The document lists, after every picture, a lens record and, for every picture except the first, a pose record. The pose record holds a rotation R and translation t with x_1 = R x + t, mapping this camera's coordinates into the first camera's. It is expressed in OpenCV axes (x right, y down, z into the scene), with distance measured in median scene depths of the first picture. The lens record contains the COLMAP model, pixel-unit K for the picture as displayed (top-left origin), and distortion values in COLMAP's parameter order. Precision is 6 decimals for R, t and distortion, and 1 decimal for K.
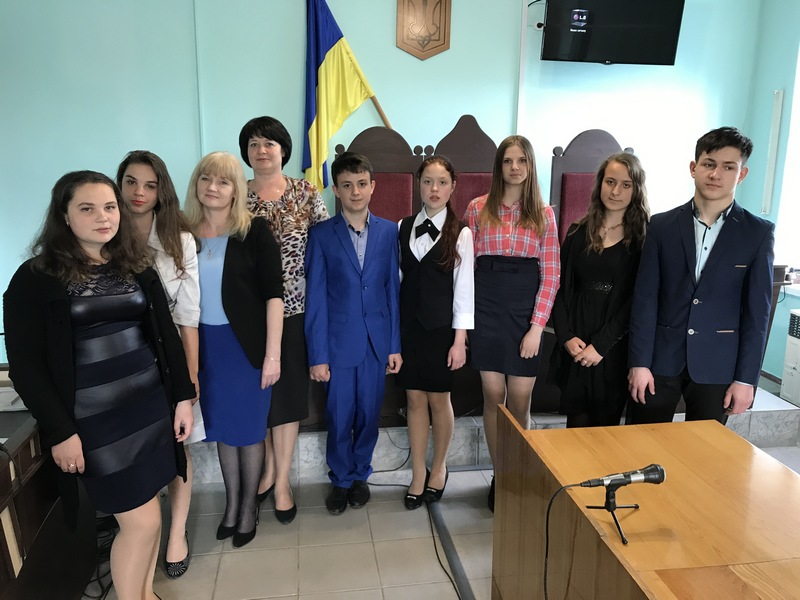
lens RADIAL K [[665.3, 0, 402.6], [0, 665.3, 288.6], [0, 0, 1]] dist [0.030649, -0.044223]
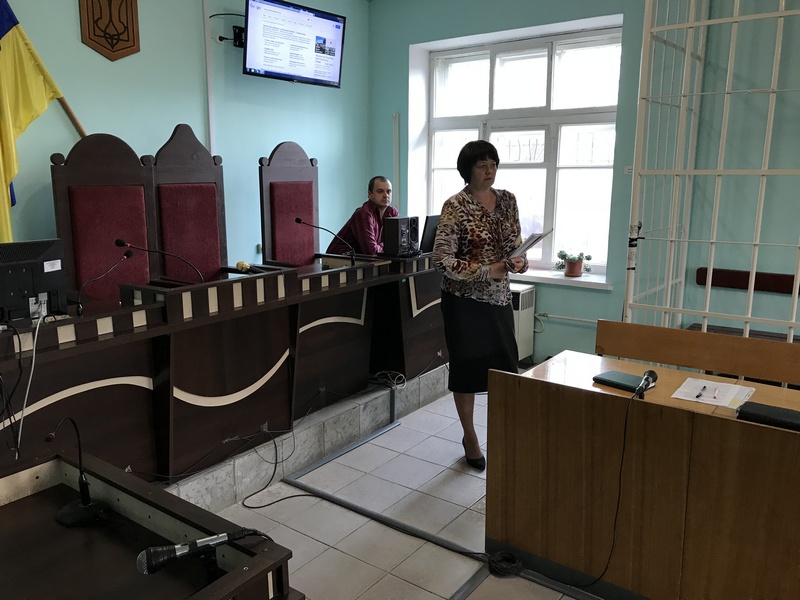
lens RADIAL K [[665.3, 0, 404.9], [0, 665.3, 295.2], [0, 0, 1]] dist [0.030649, -0.044223]
pose [[0.699210, -0.142274, 0.700616, -0.384150], [0.143132, 0.988015, 0.057791, -0.025943], [-0.700442, 0.059873, 0.711194, 0.103652]]
